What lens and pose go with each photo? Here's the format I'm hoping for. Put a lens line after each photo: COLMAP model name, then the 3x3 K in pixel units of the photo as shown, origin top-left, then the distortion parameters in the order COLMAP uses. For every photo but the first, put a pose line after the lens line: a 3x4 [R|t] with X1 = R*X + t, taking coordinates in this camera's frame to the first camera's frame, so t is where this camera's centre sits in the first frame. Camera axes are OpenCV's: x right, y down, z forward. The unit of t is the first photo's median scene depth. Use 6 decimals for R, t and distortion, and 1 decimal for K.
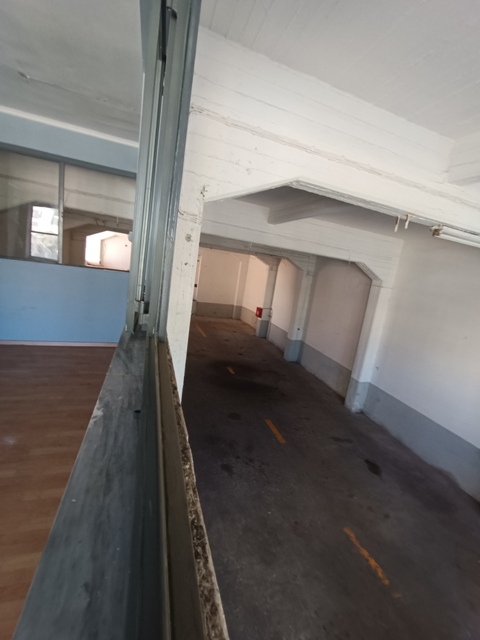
lens RADIAL K [[267.8, 0, 238.5], [0, 267.8, 318.4], [0, 0, 1]] dist [0.000408, 0.000371]
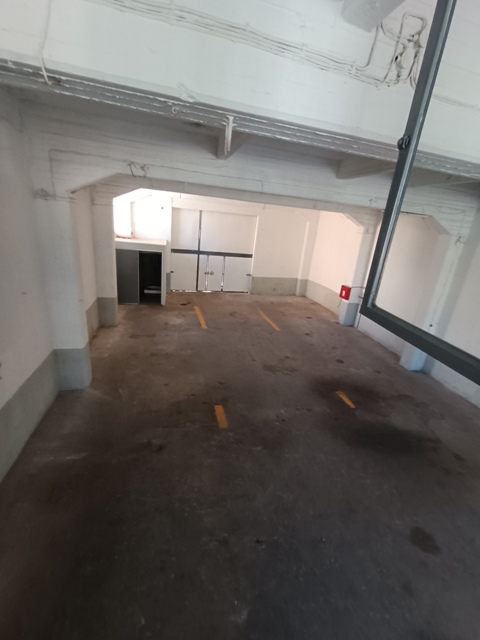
lens RADIAL K [[267.8, 0, 243.3], [0, 267.8, 316.8], [0, 0, 1]] dist [0.000408, 0.000371]
pose [[0.996382, -0.021998, -0.082089, -0.145492], [0.033683, 0.989034, 0.143799, -0.072809], [0.078025, -0.146044, 0.986196, 0.239337]]
